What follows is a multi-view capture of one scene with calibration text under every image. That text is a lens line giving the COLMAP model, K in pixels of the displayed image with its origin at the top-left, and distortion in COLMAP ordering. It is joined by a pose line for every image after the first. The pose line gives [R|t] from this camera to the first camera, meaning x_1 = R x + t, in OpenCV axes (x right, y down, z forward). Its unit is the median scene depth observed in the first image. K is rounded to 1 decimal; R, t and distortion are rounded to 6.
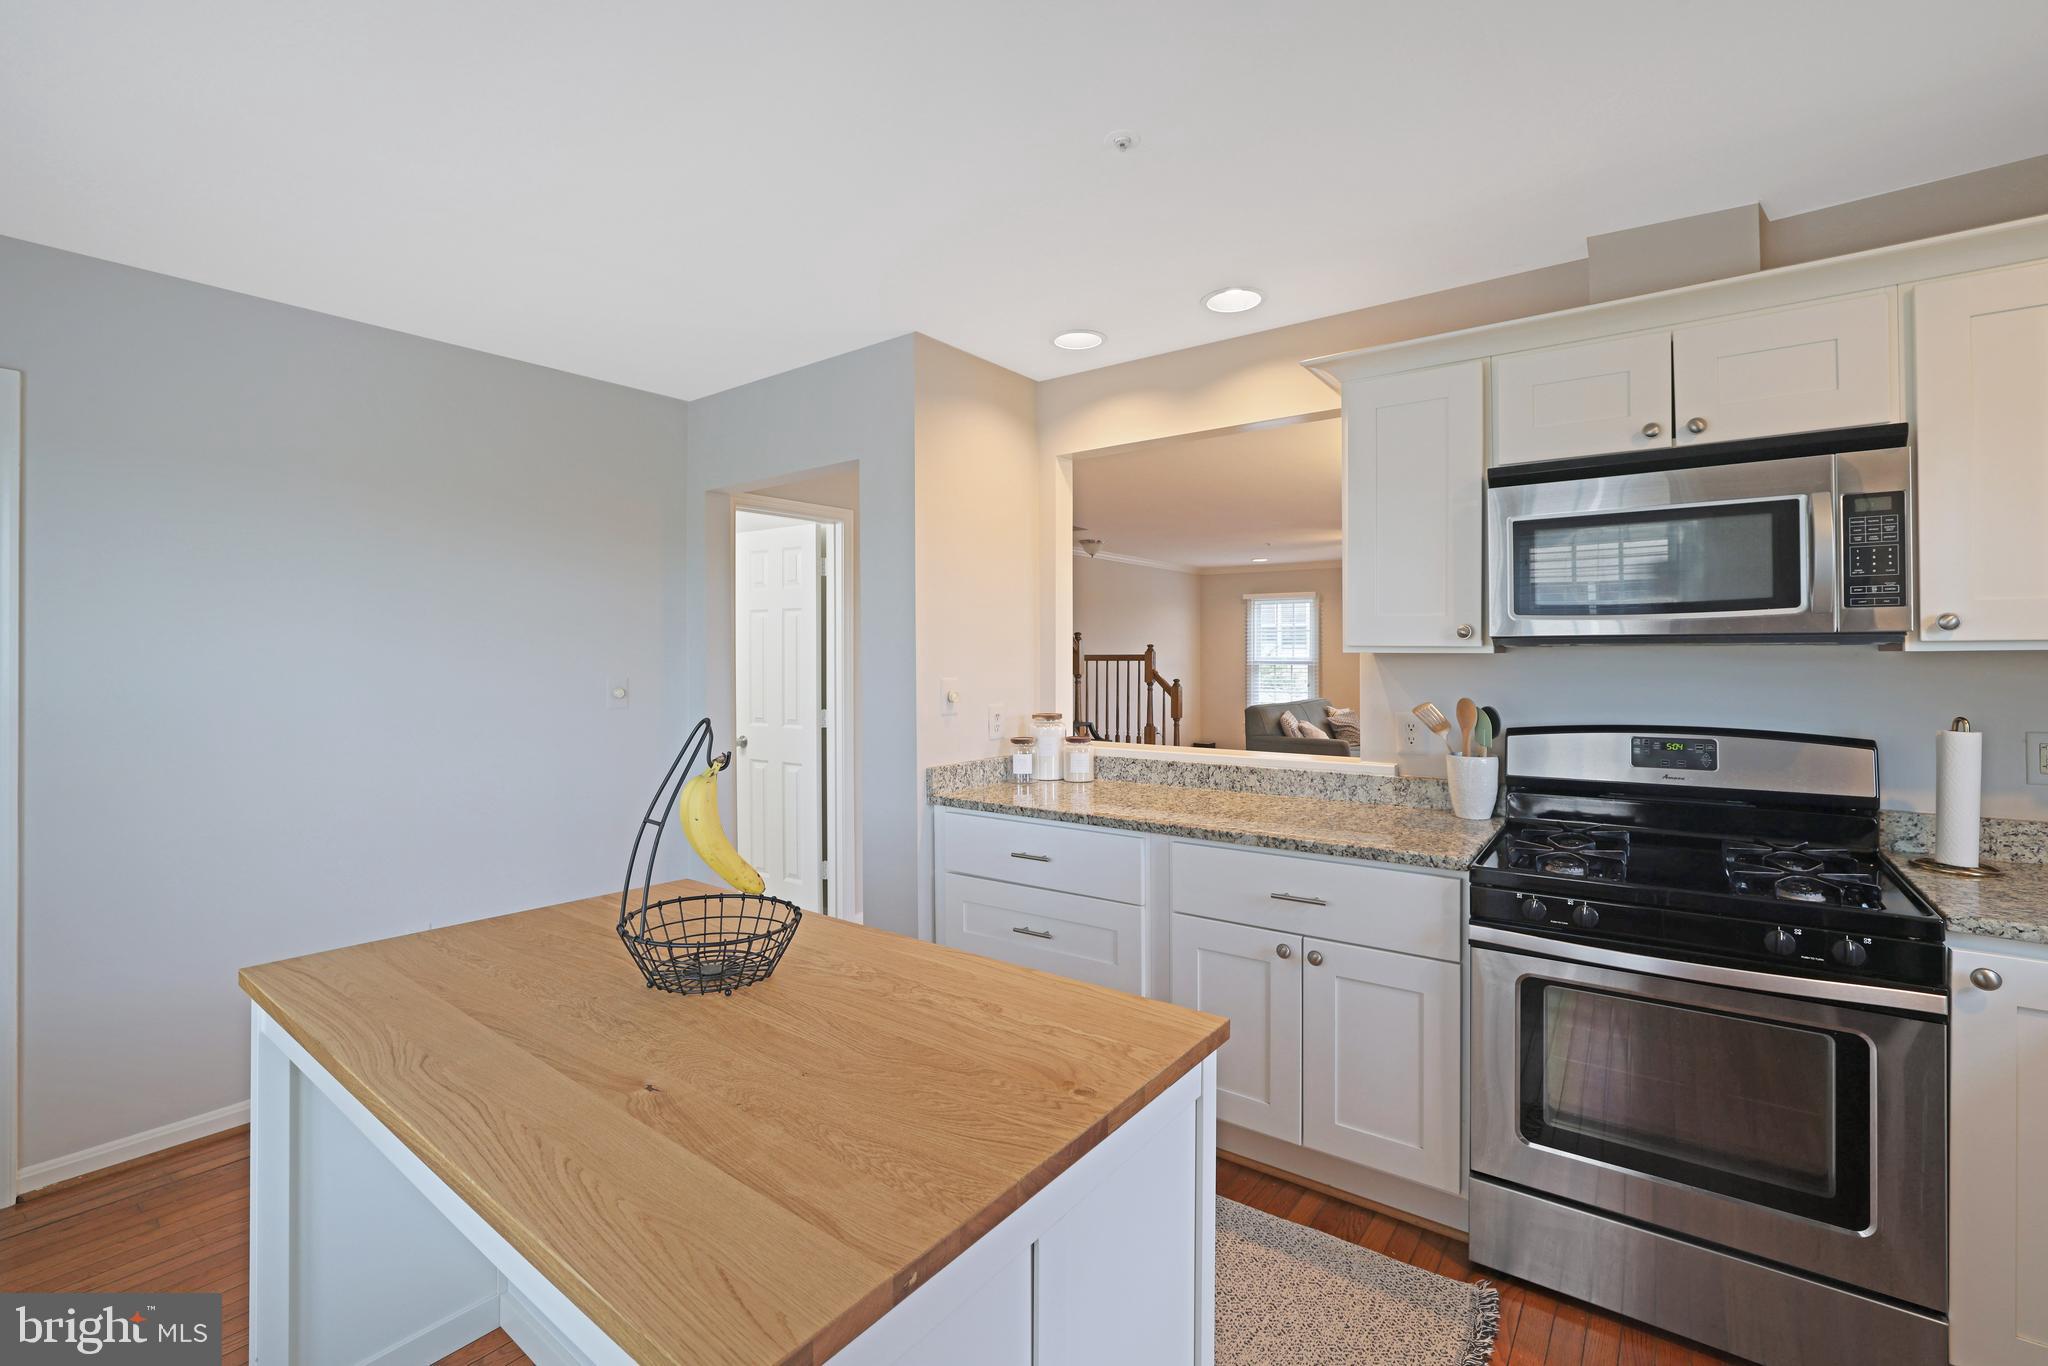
lens RADIAL K [[893.1, 0, 1013.0], [0, 893.1, 652.5], [0, 0, 1]] dist [-0.049789, 0.018399]
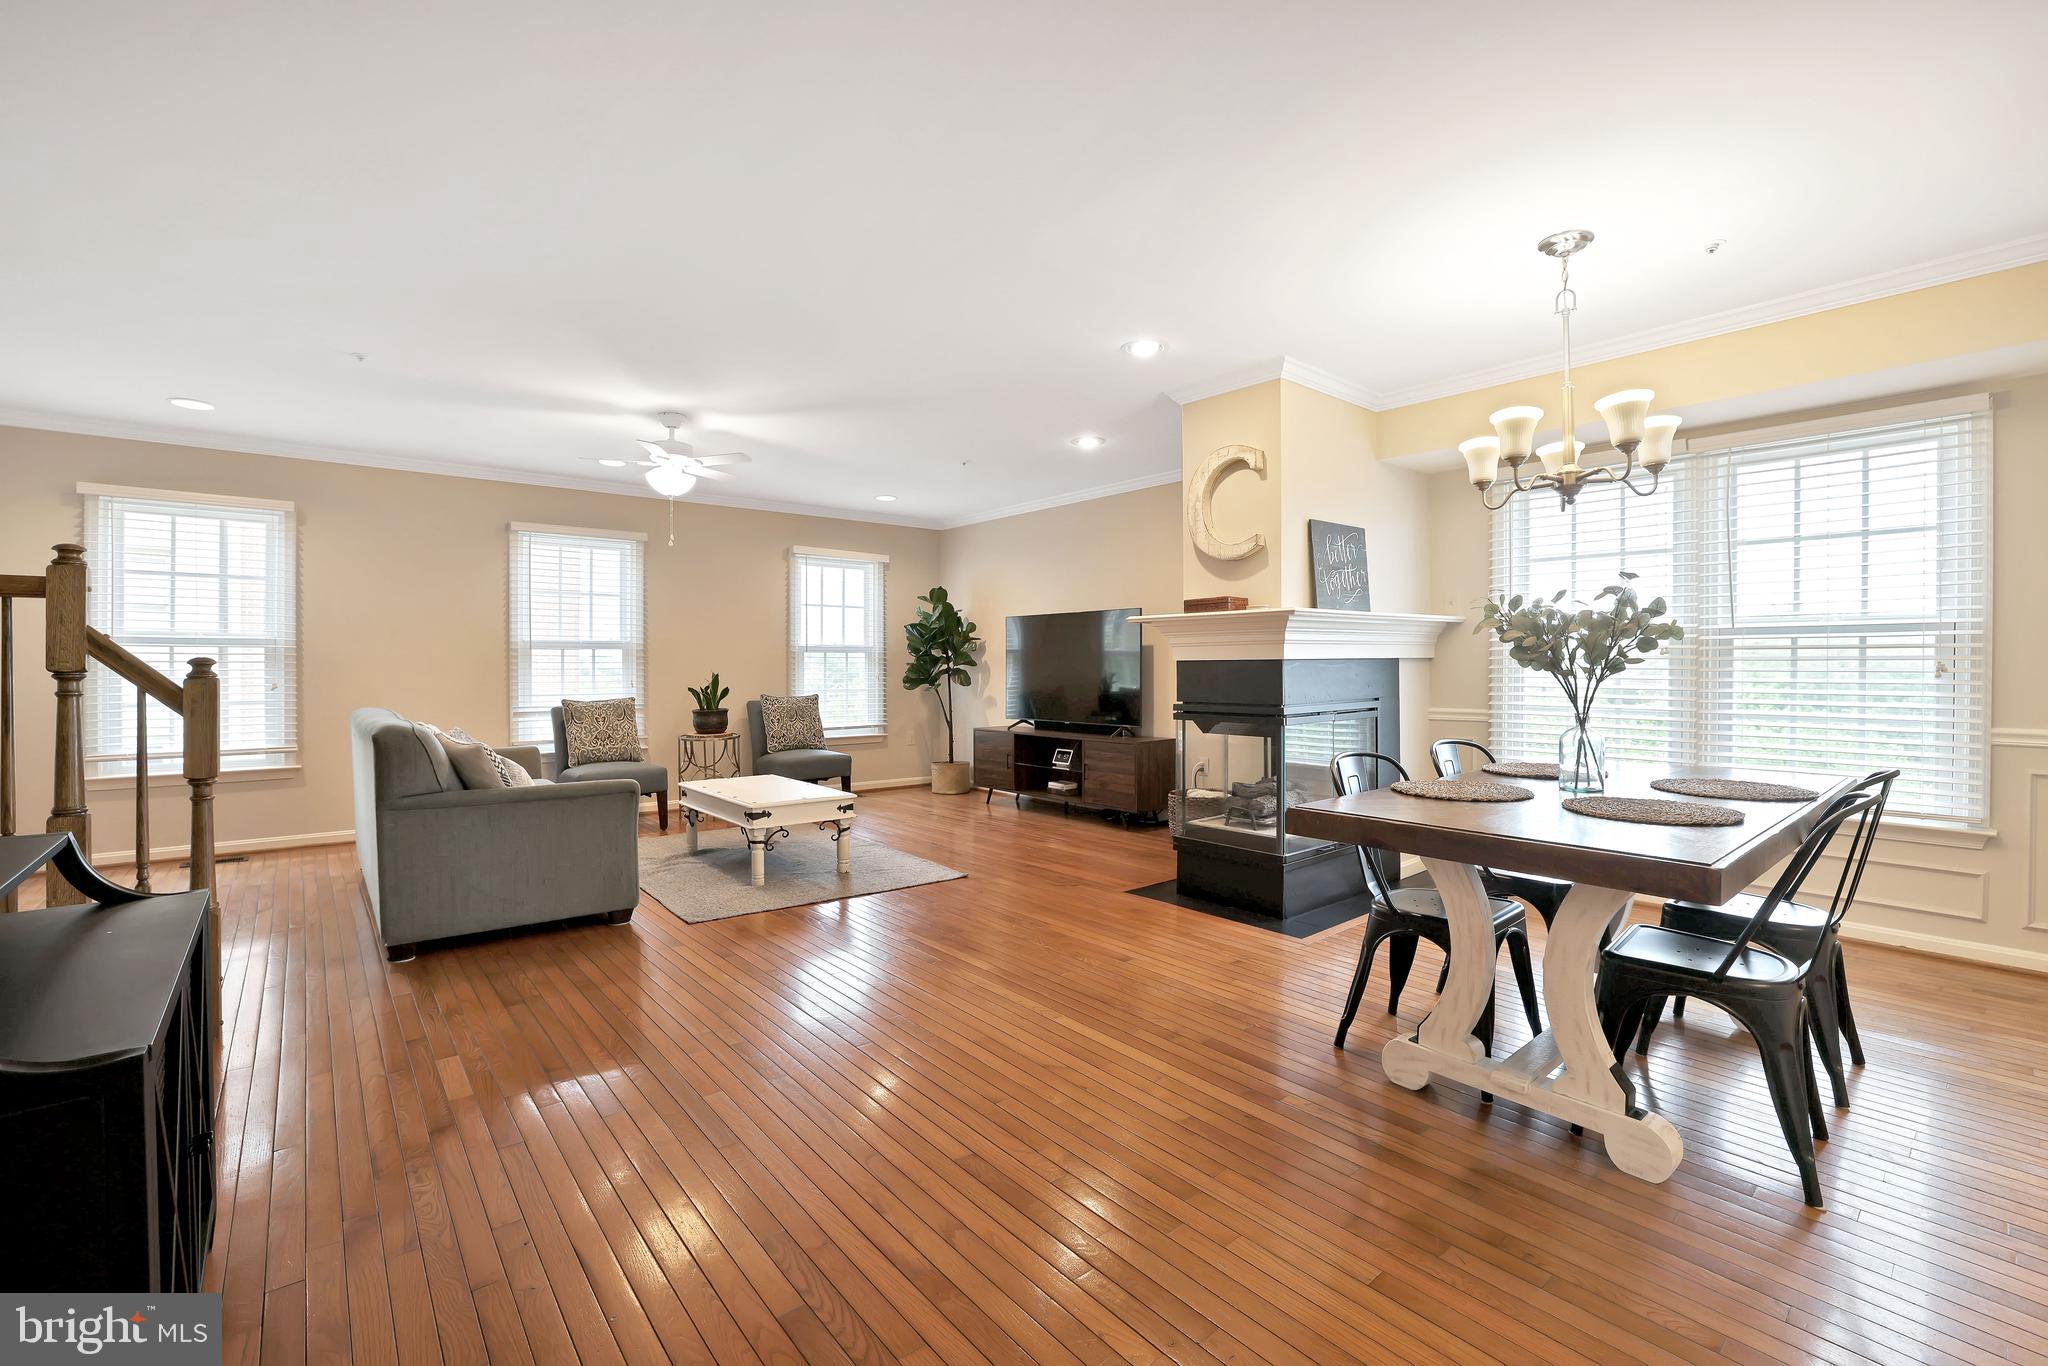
lens RADIAL K [[883.8, 0, 1010.8], [0, 883.8, 658.0], [0, 0, 1]] dist [-0.049077, 0.017845]
pose [[0.227282, 0.009172, 0.973786, -0.196490], [-0.001299, 0.999958, -0.009115, 0.106856], [-0.973828, 0.000807, 0.227284, 2.117316]]
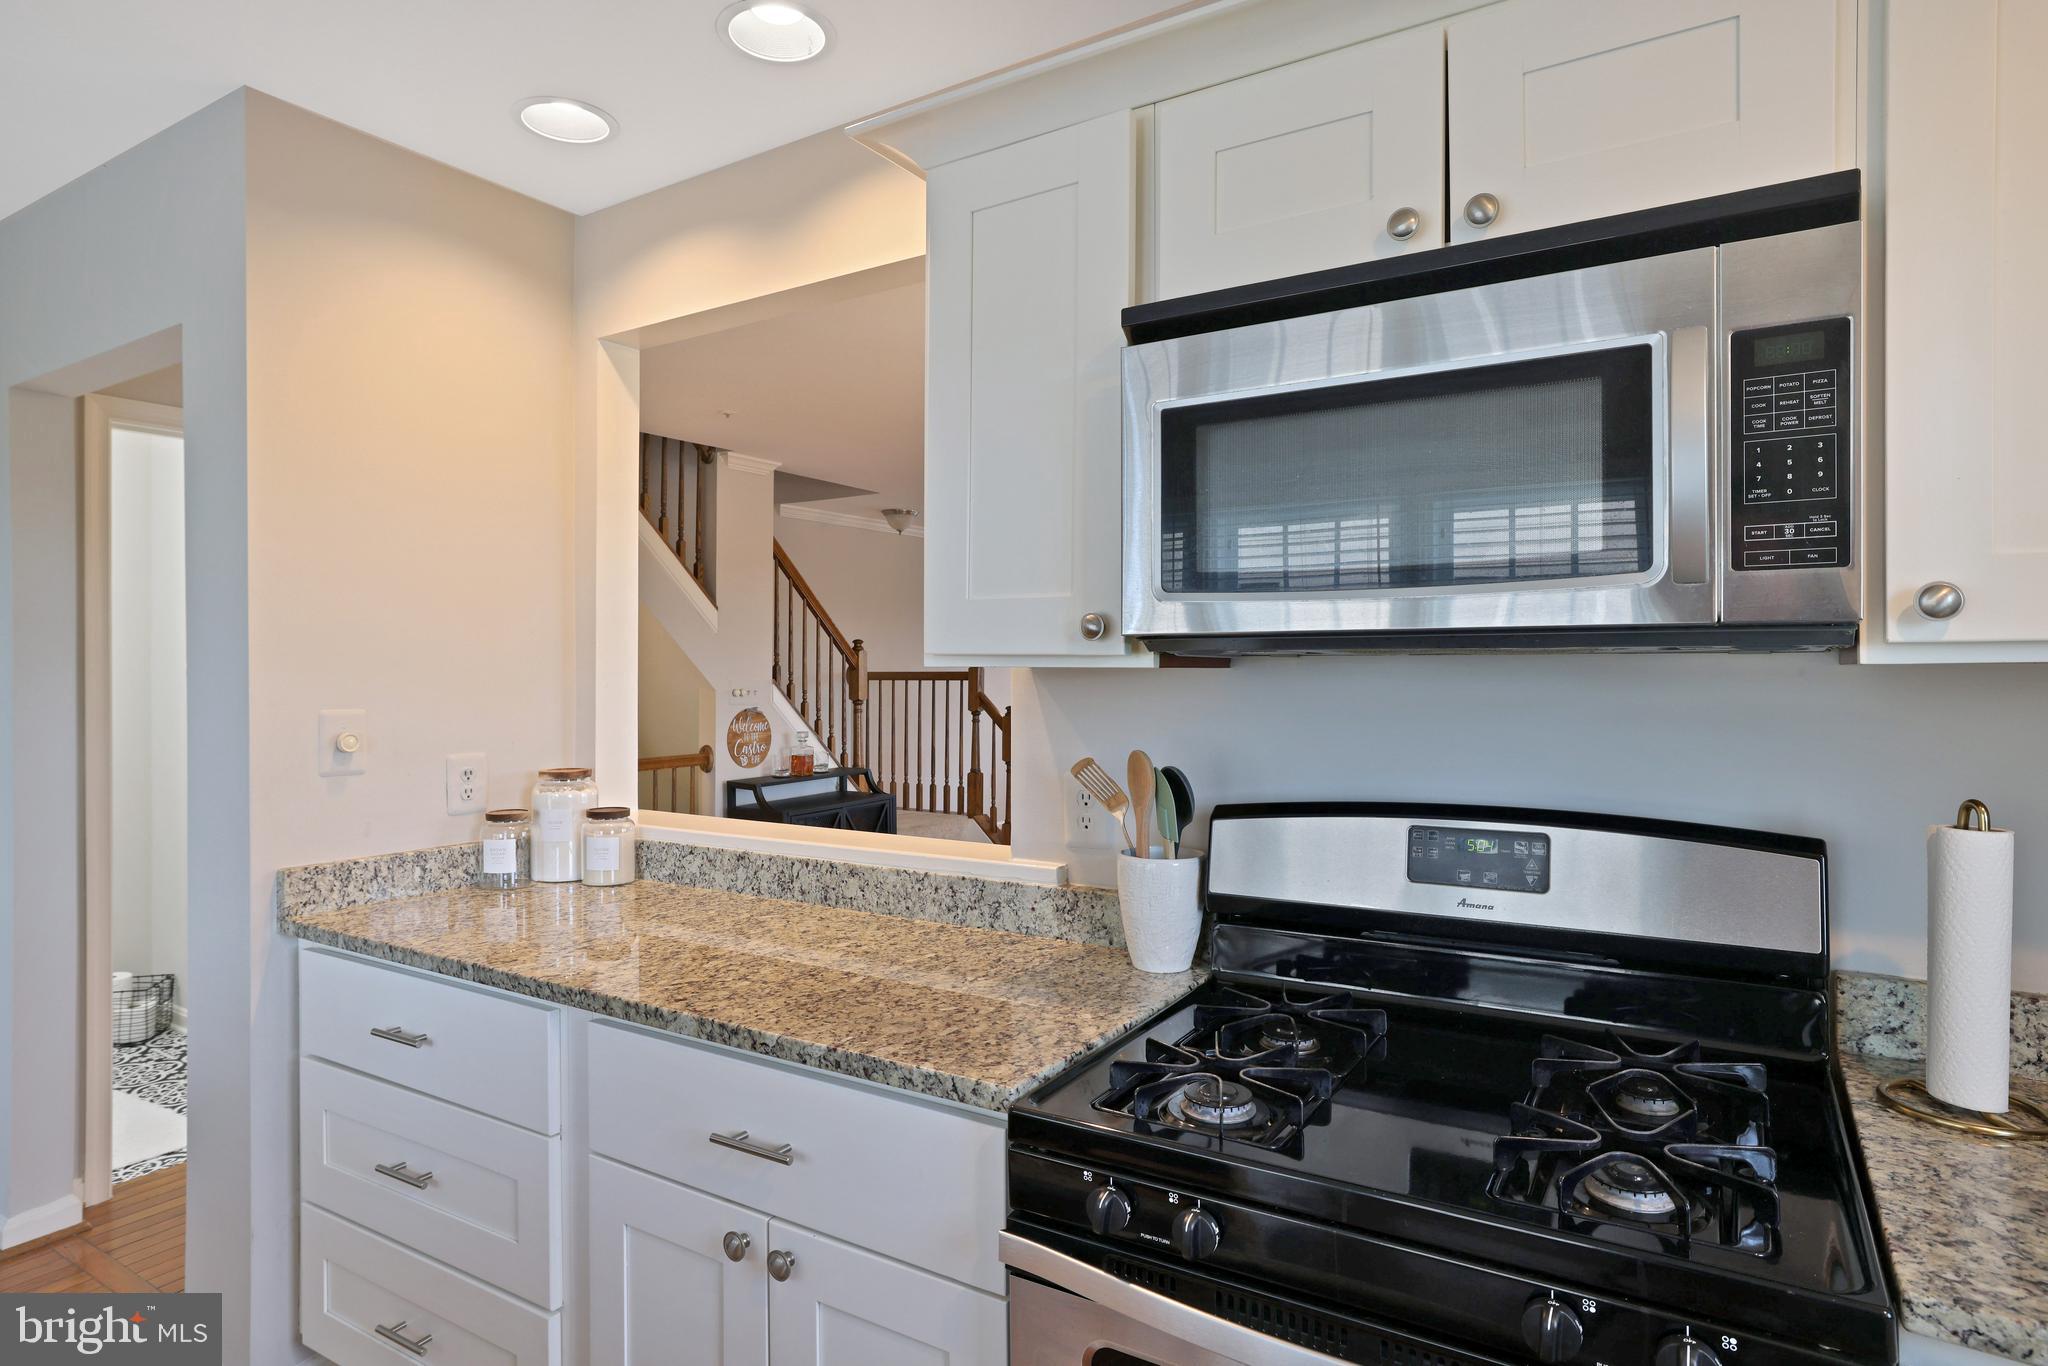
lens RADIAL K [[1142.4, 0, 1017.7], [0, 1142.4, 676.8], [0, 0, 1]] dist [-0.039151, 0.038697]
pose [[0.996881, 0.002270, 0.078893, 0.387552], [-0.002750, 0.999978, 0.005986, 0.002268], [-0.078878, -0.006184, 0.996865, 0.308469]]
